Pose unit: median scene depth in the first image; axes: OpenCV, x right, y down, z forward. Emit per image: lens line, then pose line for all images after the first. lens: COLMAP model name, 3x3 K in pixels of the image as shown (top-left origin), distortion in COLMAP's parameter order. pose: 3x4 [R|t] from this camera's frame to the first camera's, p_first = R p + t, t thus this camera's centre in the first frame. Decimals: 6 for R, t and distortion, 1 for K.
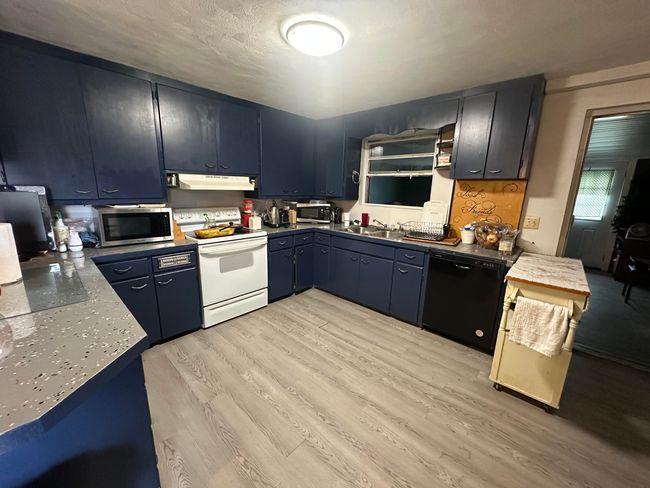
lens RADIAL K [[259.6, 0, 325.0], [0, 259.6, 244.0], [0, 0, 1]] dist [0.000007, -0.000230]
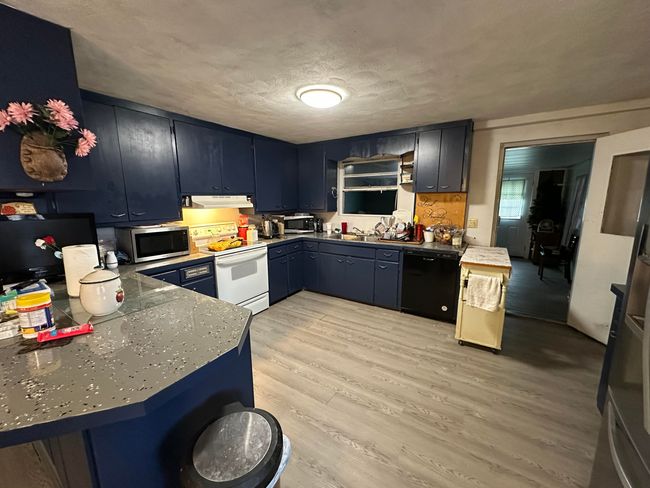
lens RADIAL K [[259.6, 0, 325.0], [0, 259.6, 244.0], [0, 0, 1]] dist [0.000007, -0.000230]
pose [[0.985548, -0.061505, 0.157838, -0.179992], [0.067612, 0.997145, -0.033613, 0.018893], [-0.155320, 0.043799, 0.986893, -0.209177]]
